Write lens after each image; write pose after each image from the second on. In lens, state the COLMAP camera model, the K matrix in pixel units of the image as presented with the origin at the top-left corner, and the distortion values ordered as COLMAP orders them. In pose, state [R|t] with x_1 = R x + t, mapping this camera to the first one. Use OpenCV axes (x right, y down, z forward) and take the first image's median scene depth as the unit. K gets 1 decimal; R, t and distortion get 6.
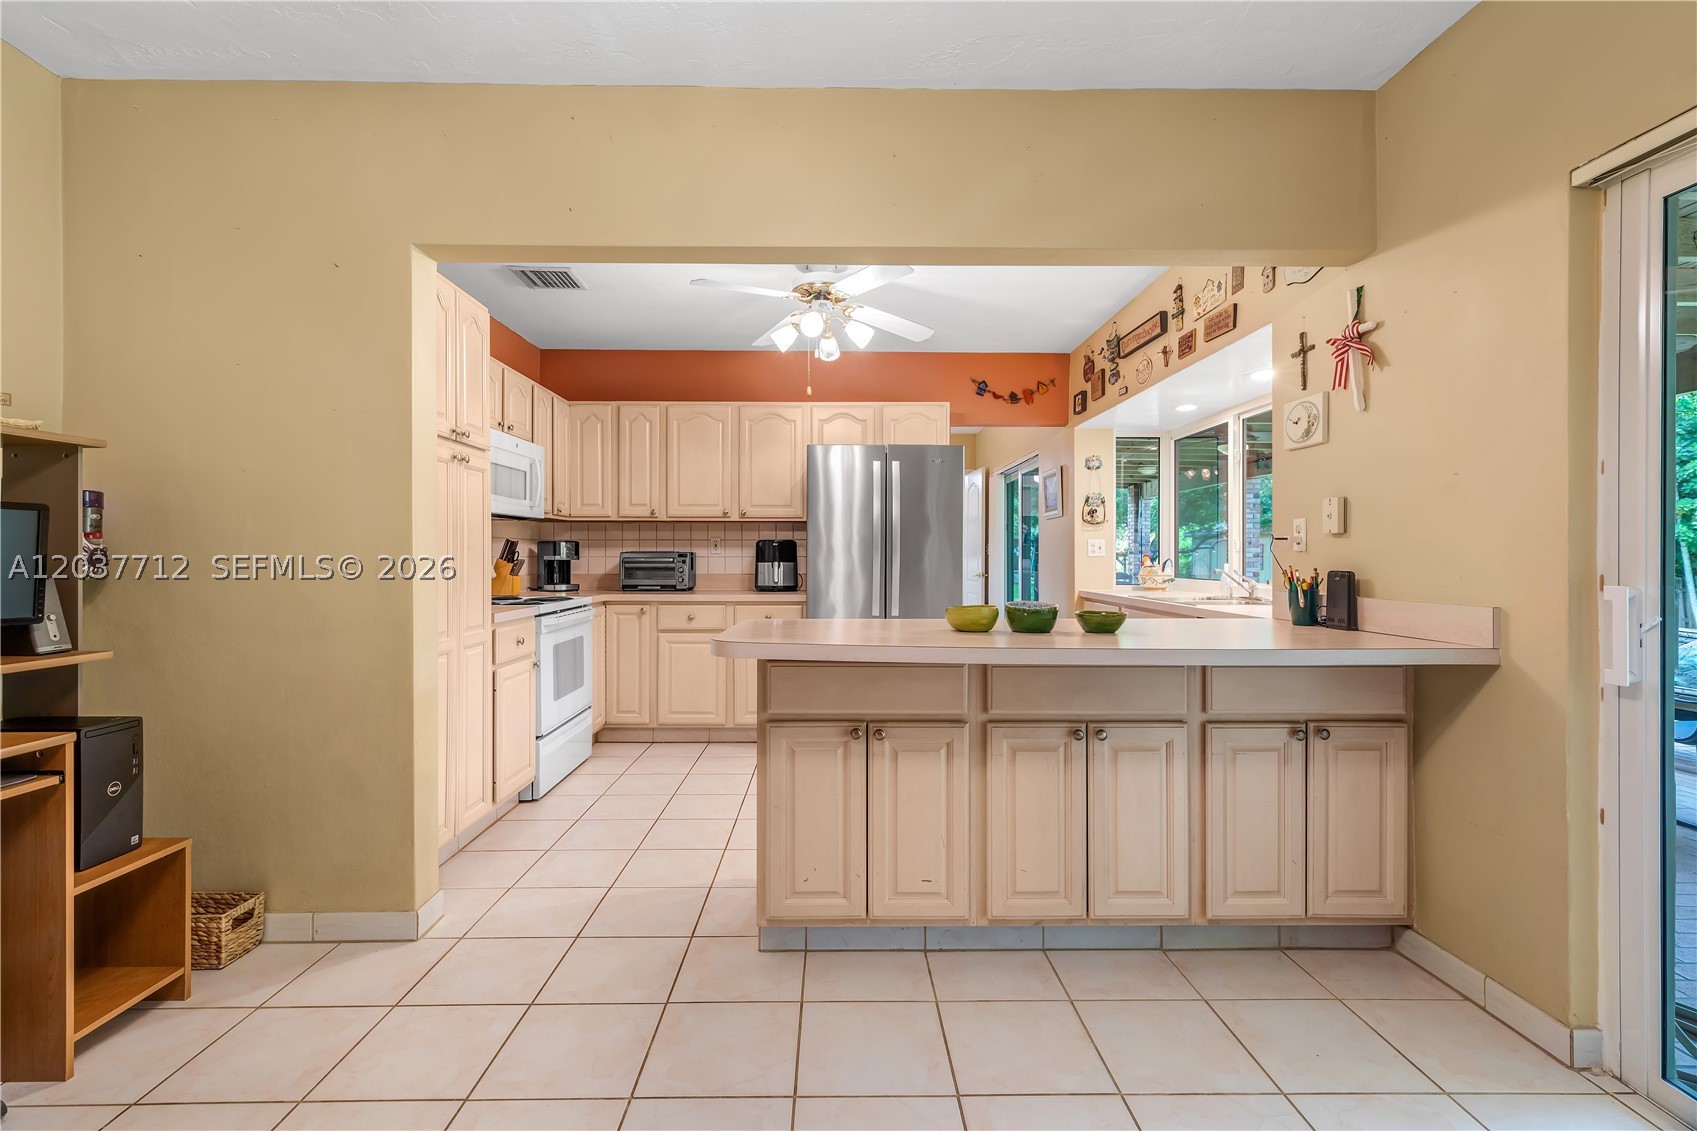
lens RADIAL K [[772.0, 0, 845.8], [0, 772.0, 564.2], [0, 0, 1]] dist [0.003907, -0.000284]
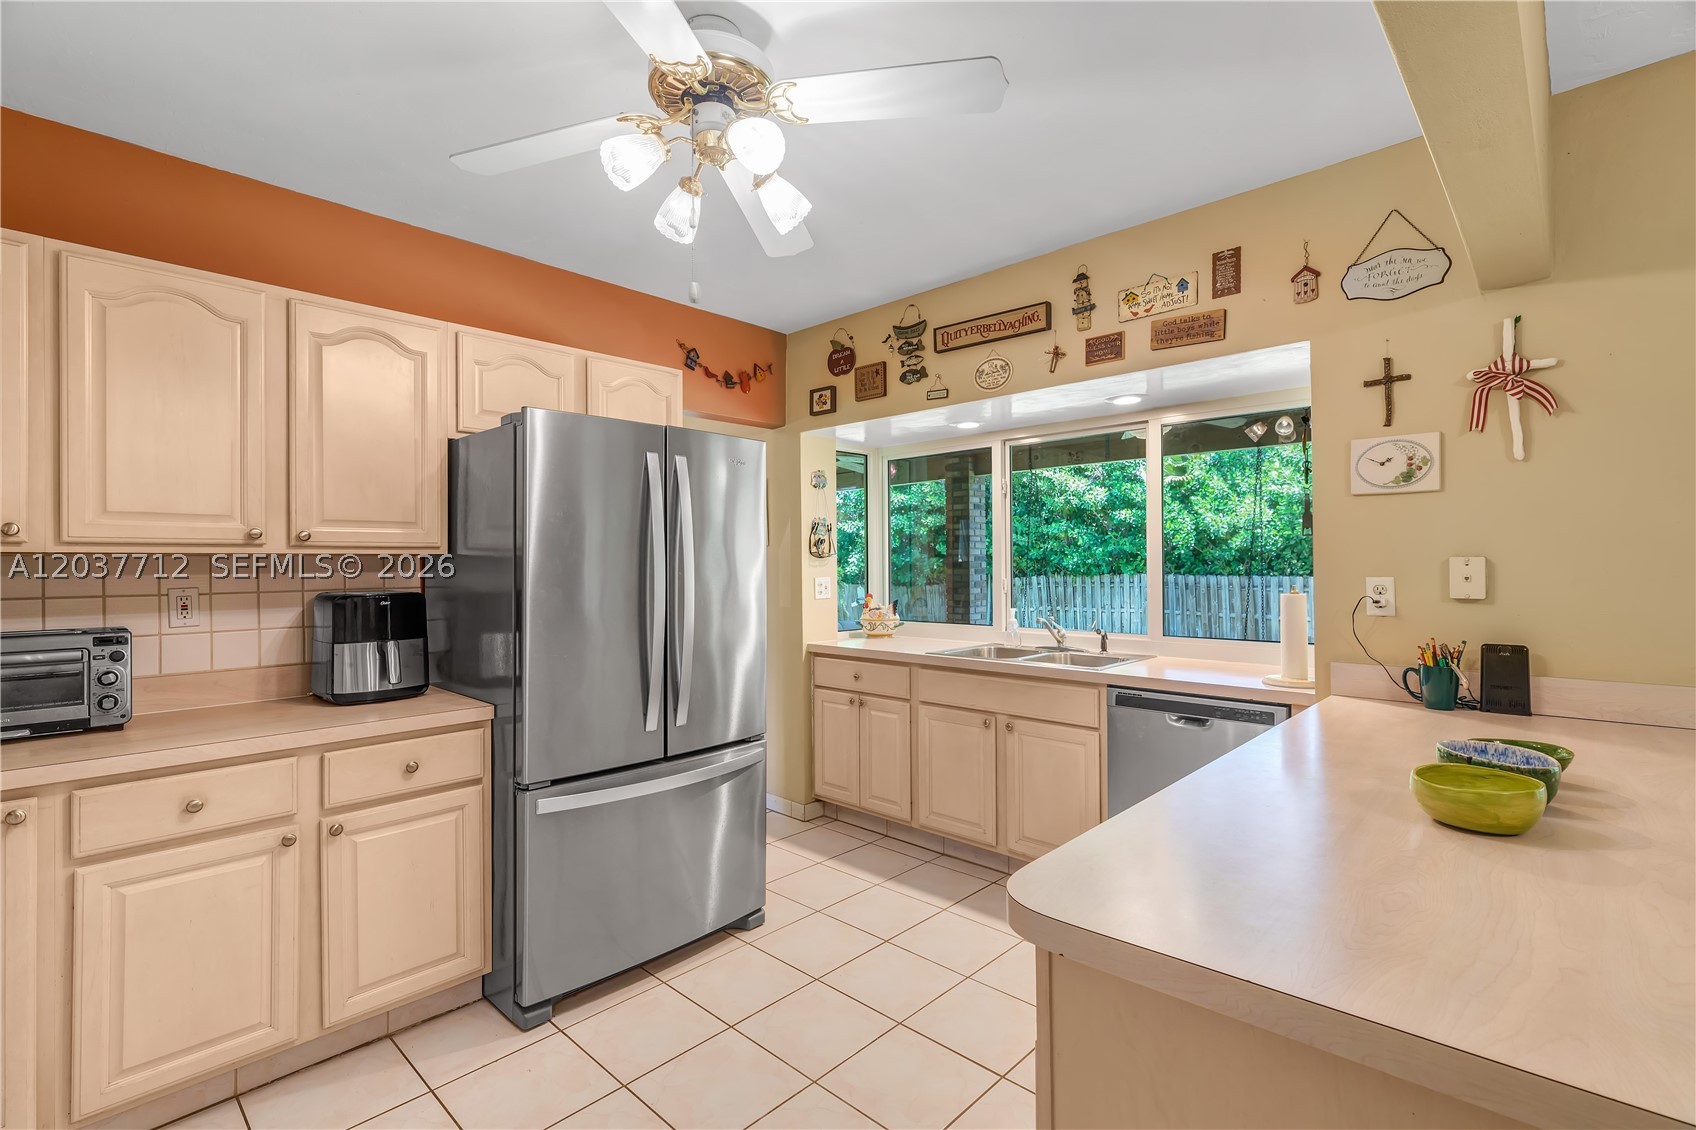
lens RADIAL K [[771.5, 0, 845.3], [0, 771.5, 563.7], [0, 0, 1]] dist [0.003907, -0.000284]
pose [[0.696757, -0.006175, 0.717281, -0.235361], [0.015159, 0.999866, -0.006118, -0.042719], [-0.717147, 0.015136, 0.696758, 0.457828]]
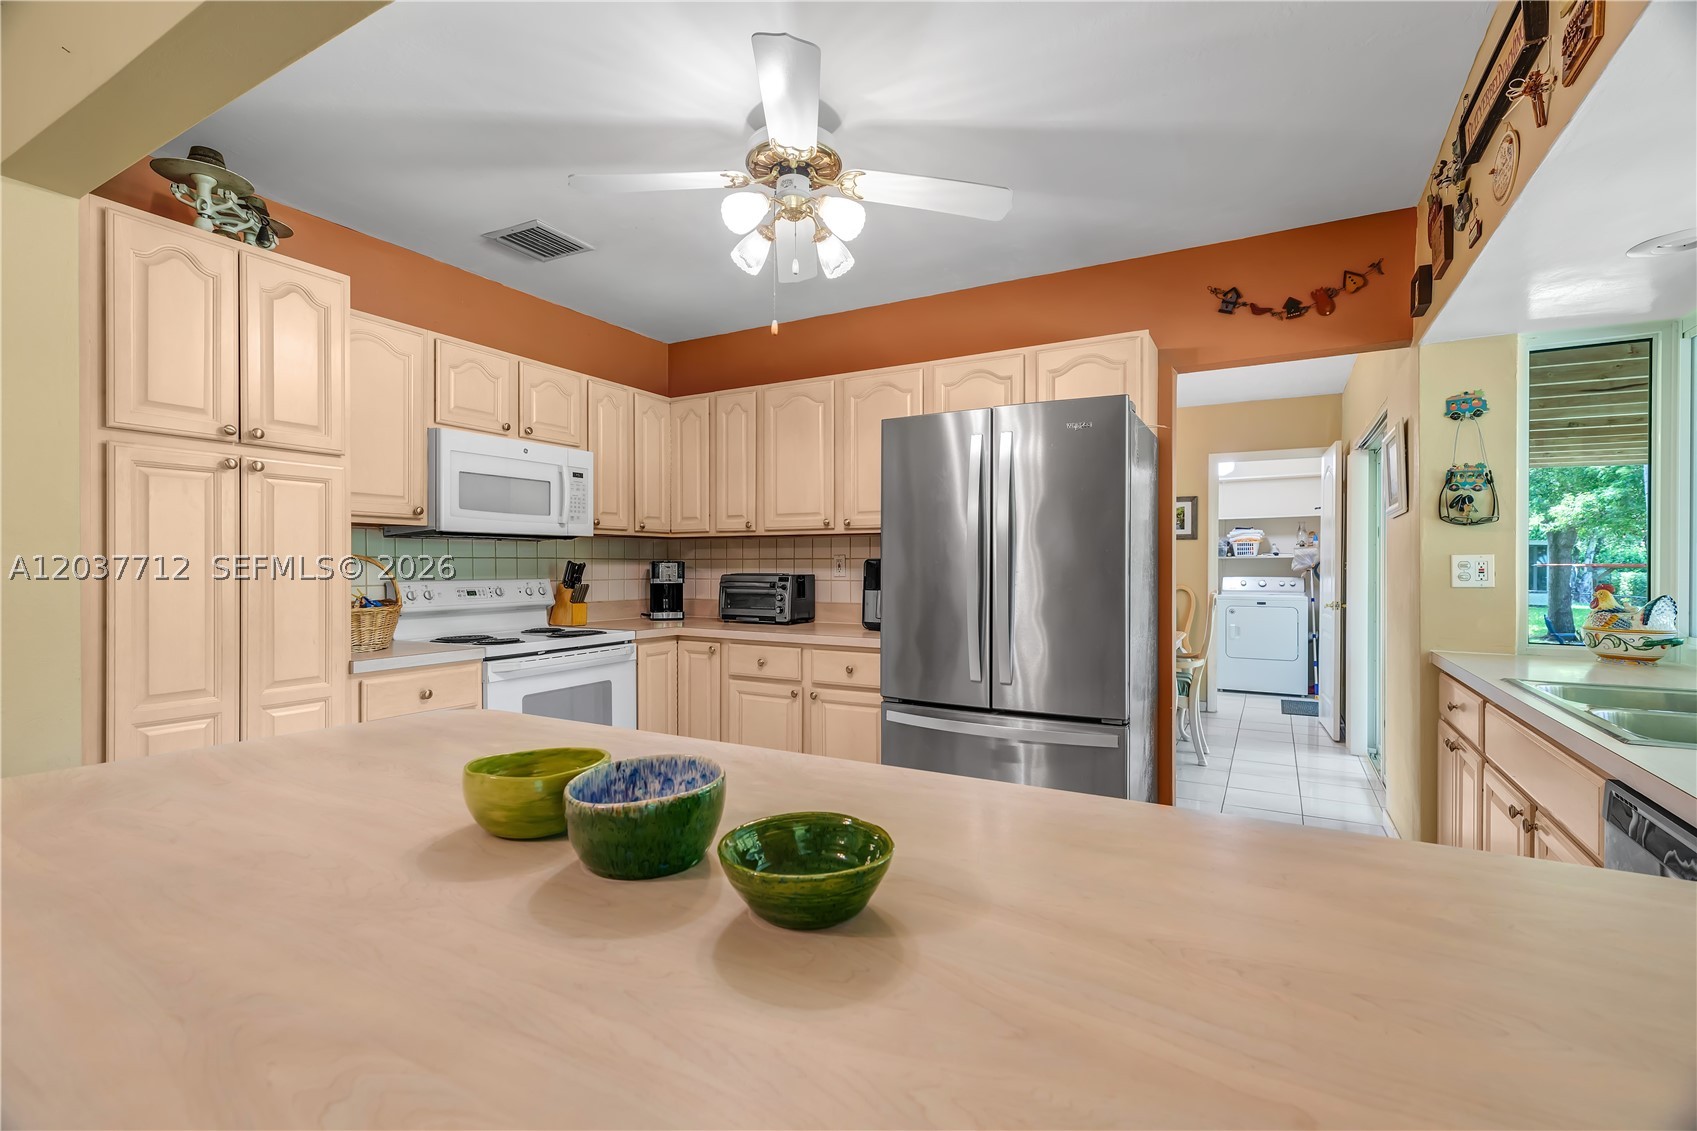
lens RADIAL K [[767.6, 0, 823.3], [0, 767.6, 571.2], [0, 0, 1]] dist [-0.011053, 0.000181]
pose [[0.854799, 0.003753, -0.518946, 0.228993], [-0.004666, 0.999989, -0.000453, -0.019530], [0.518938, 0.002809, 0.854807, 0.358421]]
